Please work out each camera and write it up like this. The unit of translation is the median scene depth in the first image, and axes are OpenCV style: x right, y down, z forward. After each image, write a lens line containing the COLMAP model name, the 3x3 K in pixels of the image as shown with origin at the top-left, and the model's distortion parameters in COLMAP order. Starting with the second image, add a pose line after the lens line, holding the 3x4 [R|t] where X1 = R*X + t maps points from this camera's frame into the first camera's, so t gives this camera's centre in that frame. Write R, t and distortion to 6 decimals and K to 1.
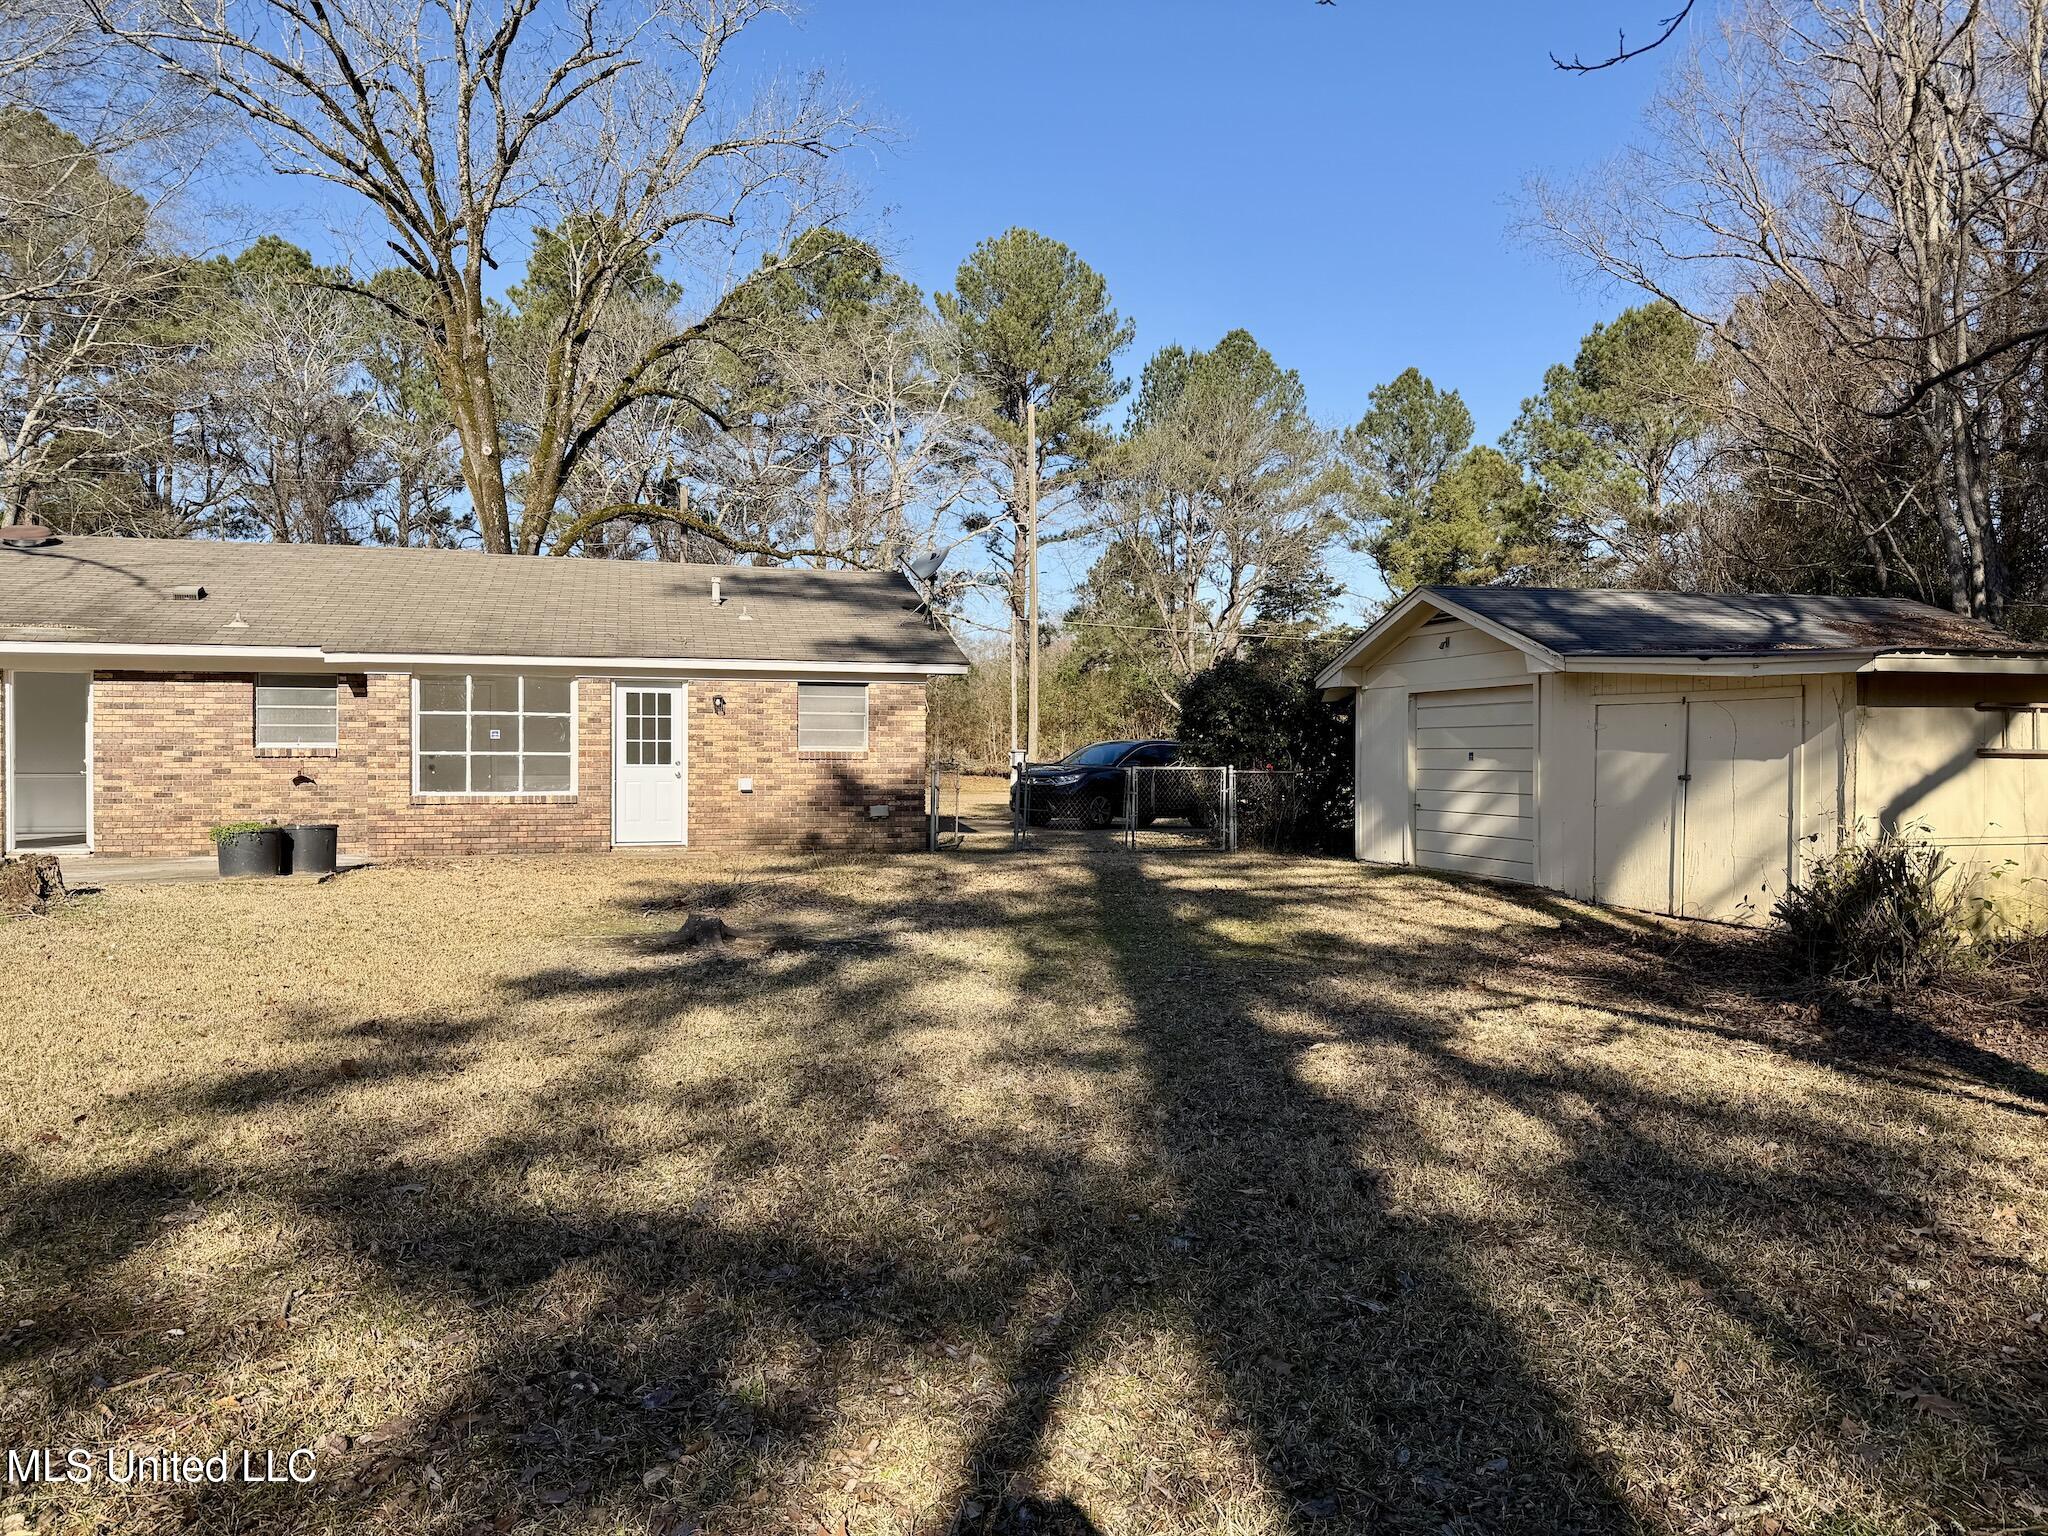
lens RADIAL K [[1428.0, 0, 1042.8], [0, 1428.0, 766.9], [0, 0, 1]] dist [0.020595, -0.022723]
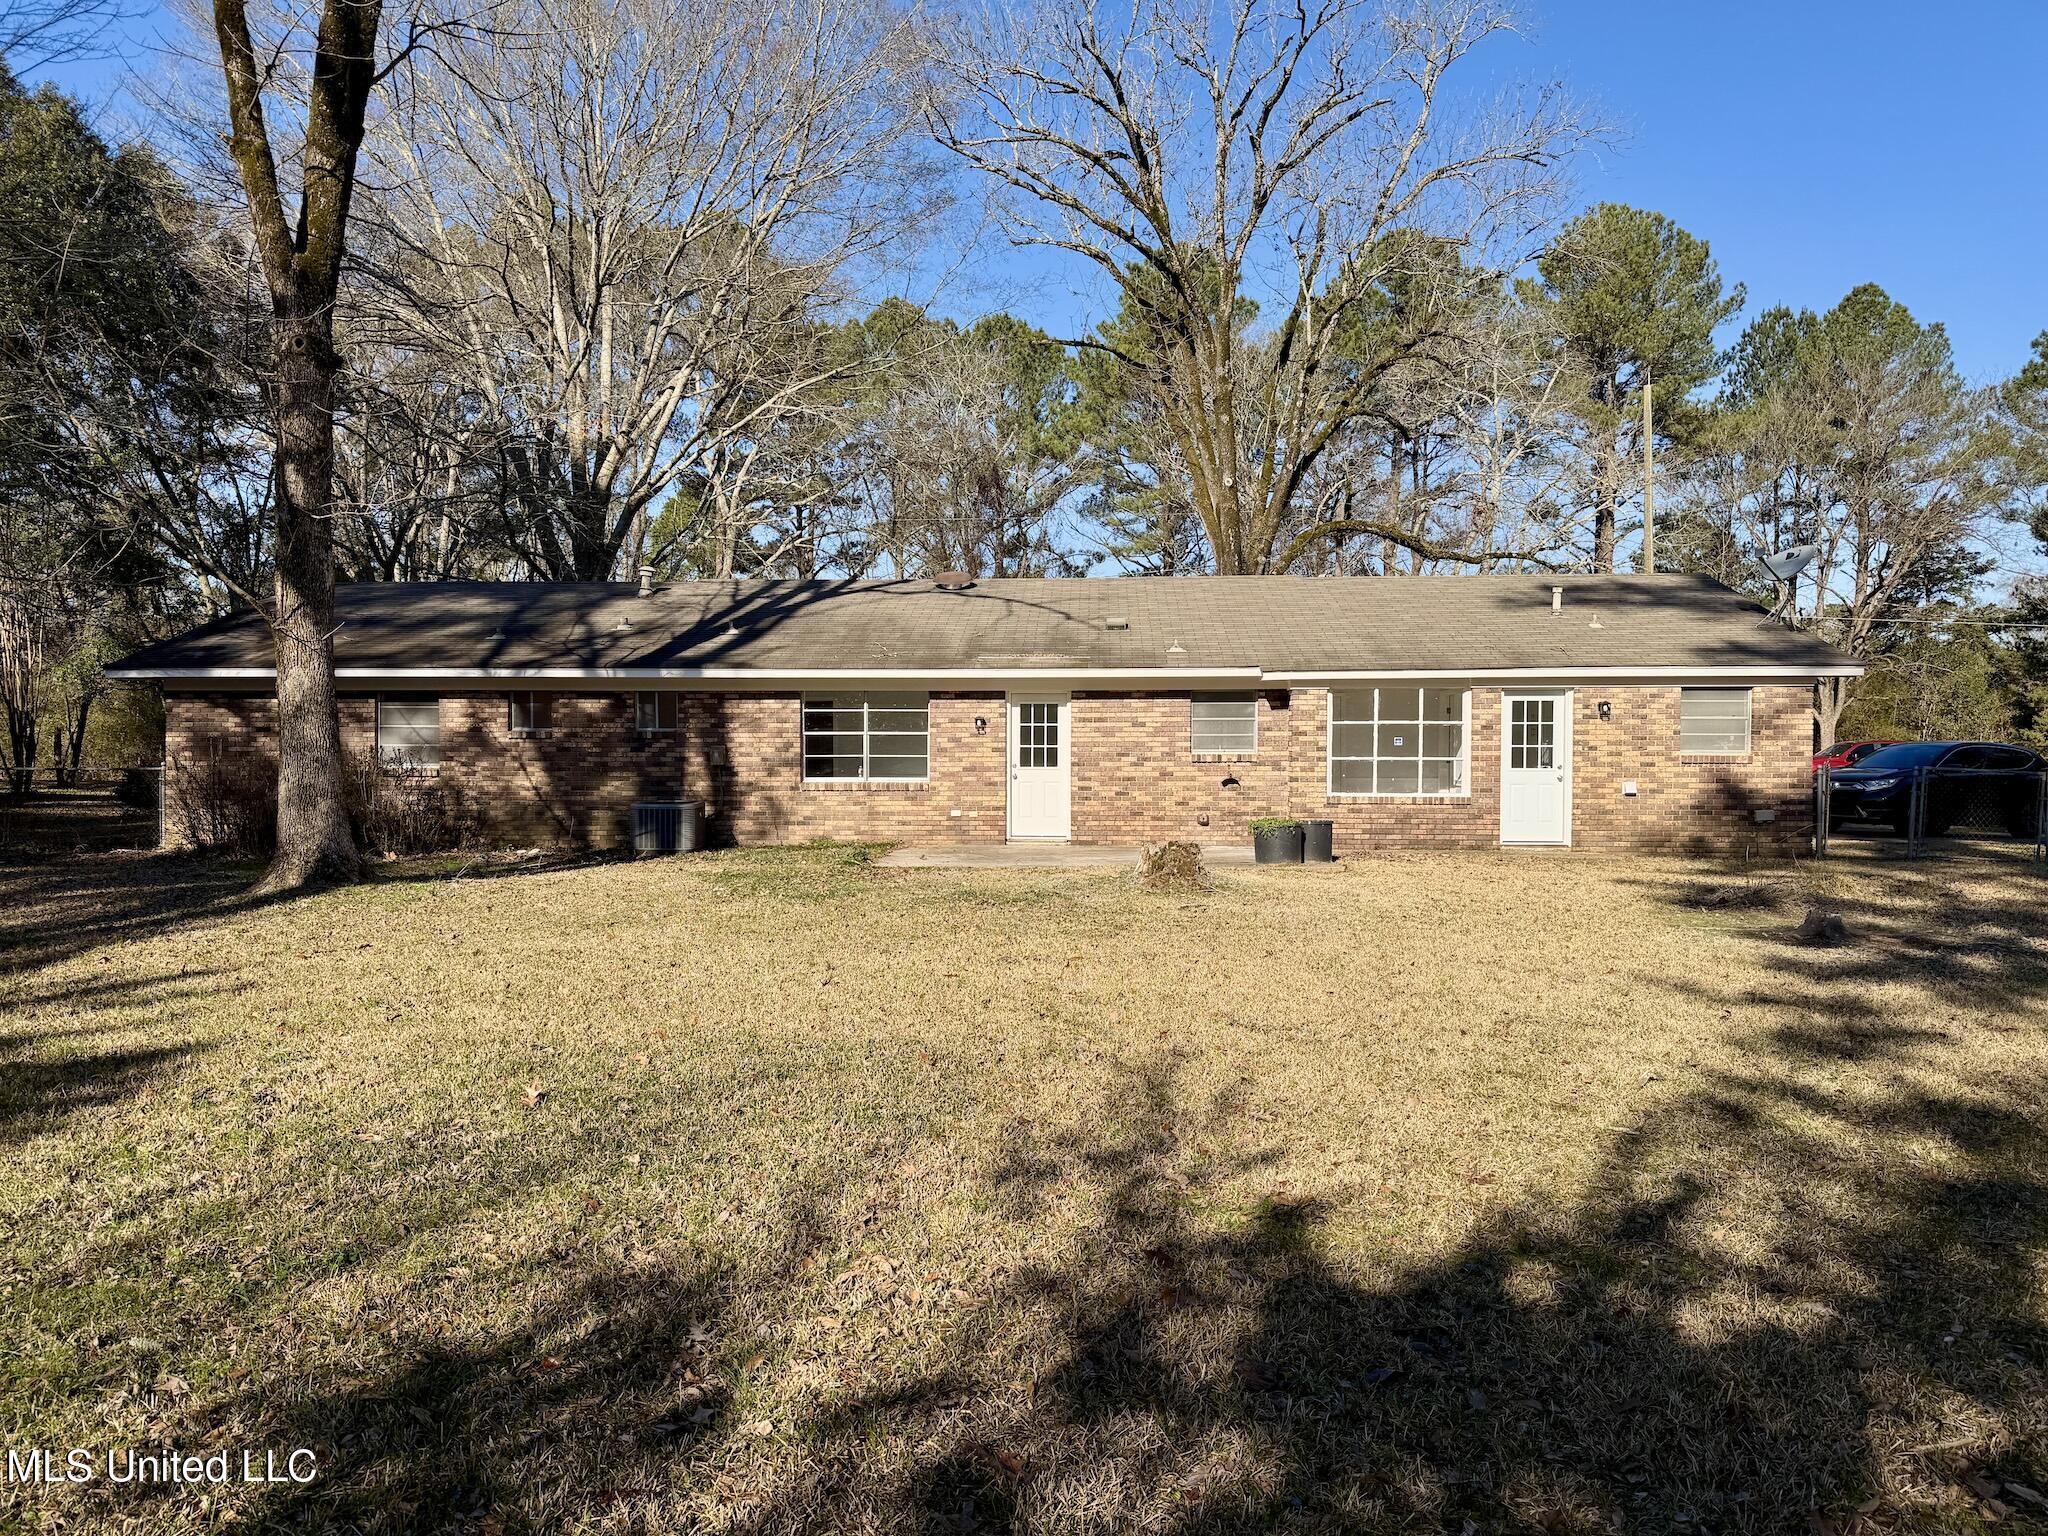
lens RADIAL K [[1428.0, 0, 1015.0], [0, 1428.0, 775.4], [0, 0, 1]] dist [0.020595, -0.022723]
pose [[0.943563, 0.002476, -0.331185, -0.285087], [-0.000475, 0.999981, 0.006124, -0.002859], [0.331194, -0.005621, 0.943546, -0.129686]]
